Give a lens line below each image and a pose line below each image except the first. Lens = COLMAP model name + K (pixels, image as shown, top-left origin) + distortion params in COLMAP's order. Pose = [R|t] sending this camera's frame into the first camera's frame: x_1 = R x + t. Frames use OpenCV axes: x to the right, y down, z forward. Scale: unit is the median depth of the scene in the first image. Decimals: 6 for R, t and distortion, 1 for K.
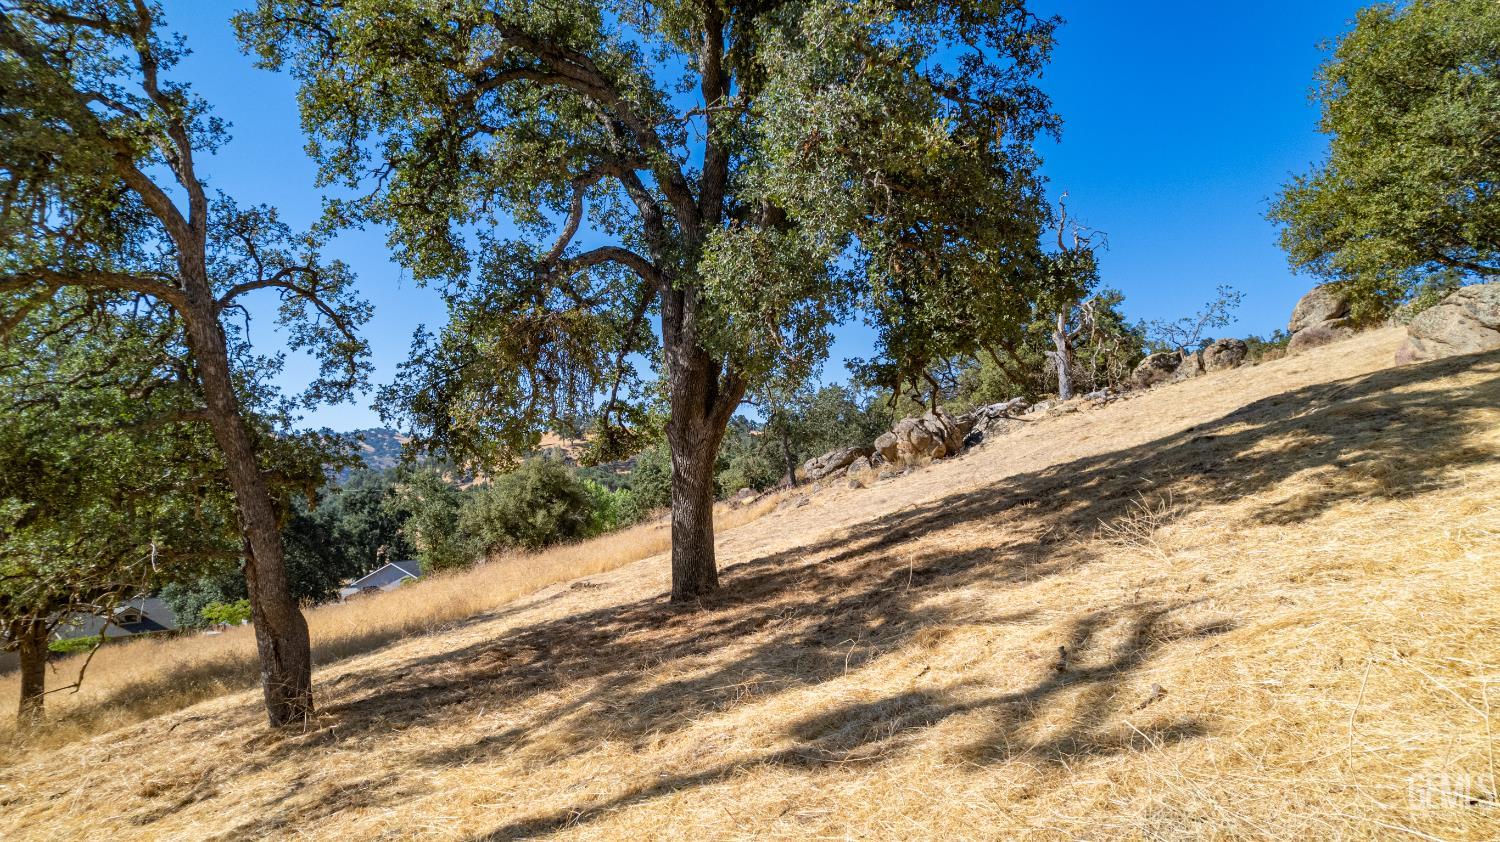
lens RADIAL K [[962.9, 0, 752.2], [0, 962.9, 429.2], [0, 0, 1]] dist [-0.067074, 0.077965]
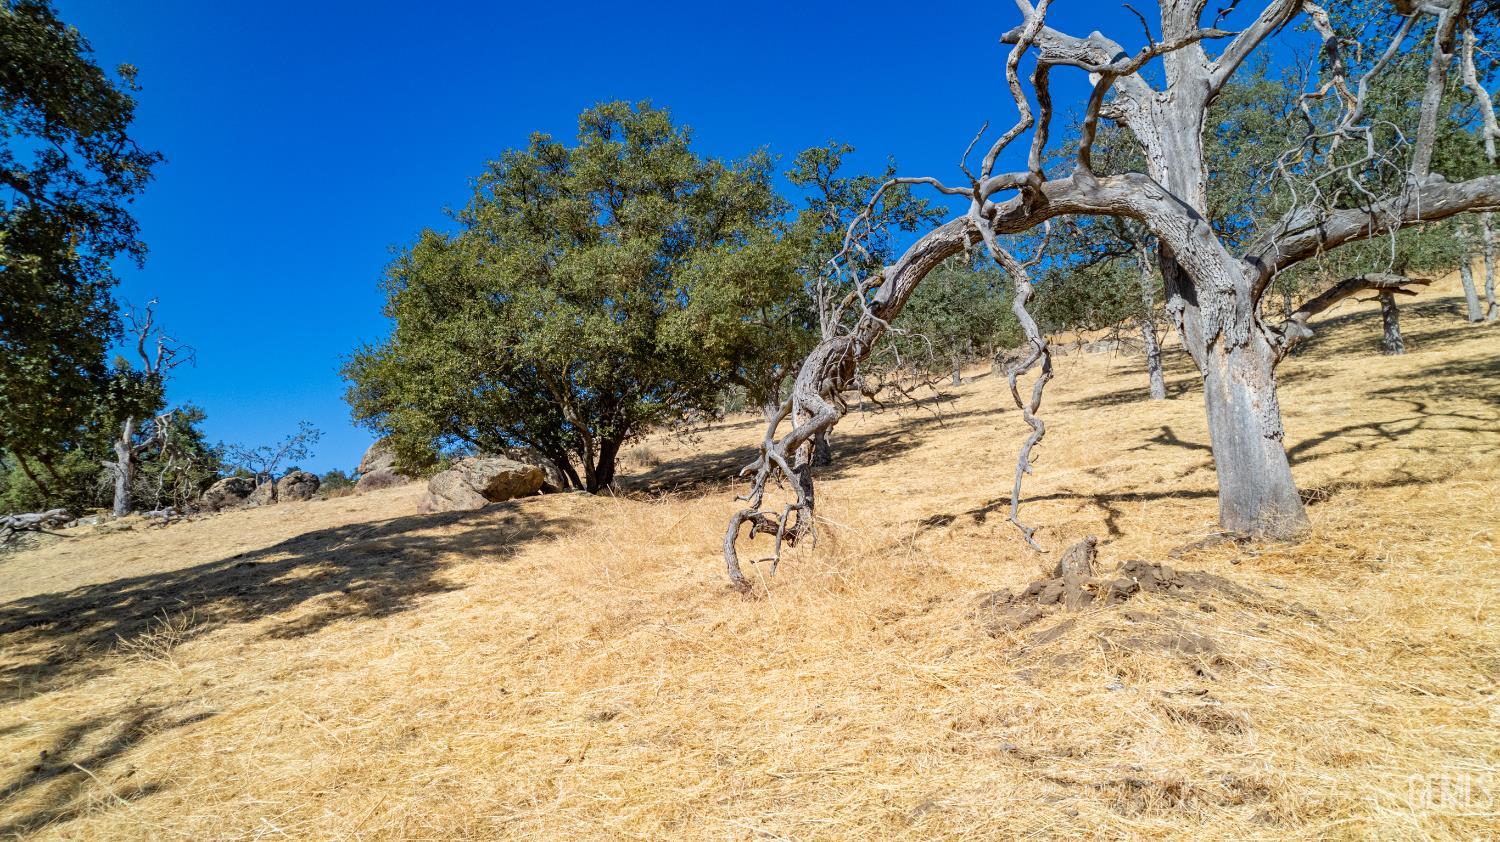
lens RADIAL K [[962.9, 0, 752.2], [0, 962.9, 429.2], [0, 0, 1]] dist [-0.067074, 0.077965]
pose [[0.620506, 0.157754, 0.768170, -0.029240], [-0.053383, 0.985782, -0.159323, -0.000694], [-0.782383, 0.057853, 0.620105, -0.143490]]
